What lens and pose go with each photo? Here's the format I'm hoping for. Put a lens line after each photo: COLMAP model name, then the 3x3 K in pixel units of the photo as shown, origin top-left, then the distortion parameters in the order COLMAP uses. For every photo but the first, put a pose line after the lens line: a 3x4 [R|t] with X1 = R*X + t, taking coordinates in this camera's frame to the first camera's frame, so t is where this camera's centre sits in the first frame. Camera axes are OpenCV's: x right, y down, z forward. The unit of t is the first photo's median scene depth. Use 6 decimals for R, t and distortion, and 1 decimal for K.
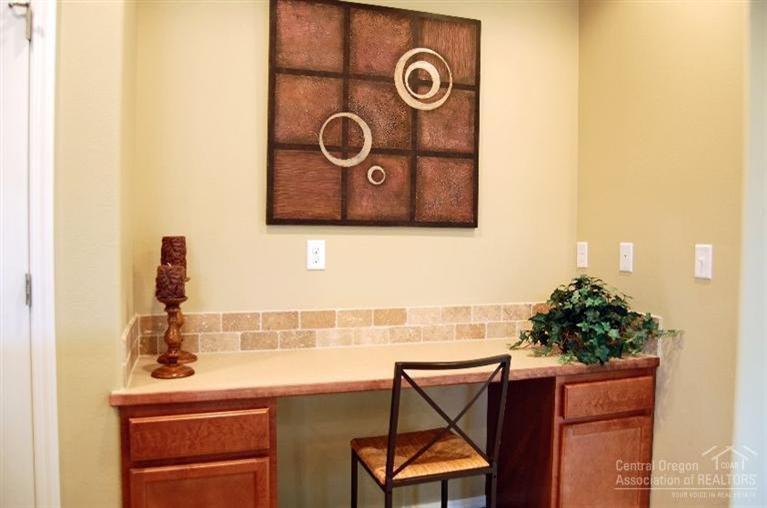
lens RADIAL K [[592.6, 0, 394.5], [0, 592.6, 245.0], [0, 0, 1]] dist [-0.060290, -0.006298]
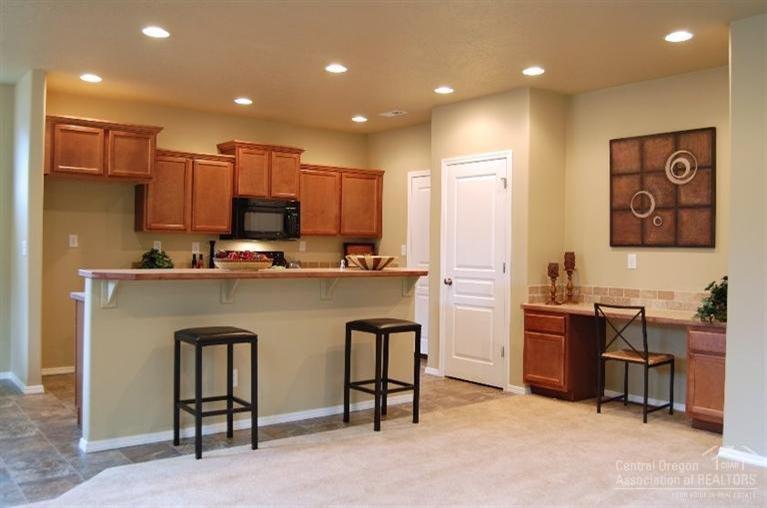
lens RADIAL K [[775.1, 0, 377.7], [0, 775.1, 255.0], [0, 0, 1]] dist [0.014324, 0.000000]
pose [[0.337517, 0.005259, -0.941305, 2.056887], [-0.023235, 0.999726, -0.002746, 0.021467], [0.941033, 0.022798, 0.337547, -0.719232]]
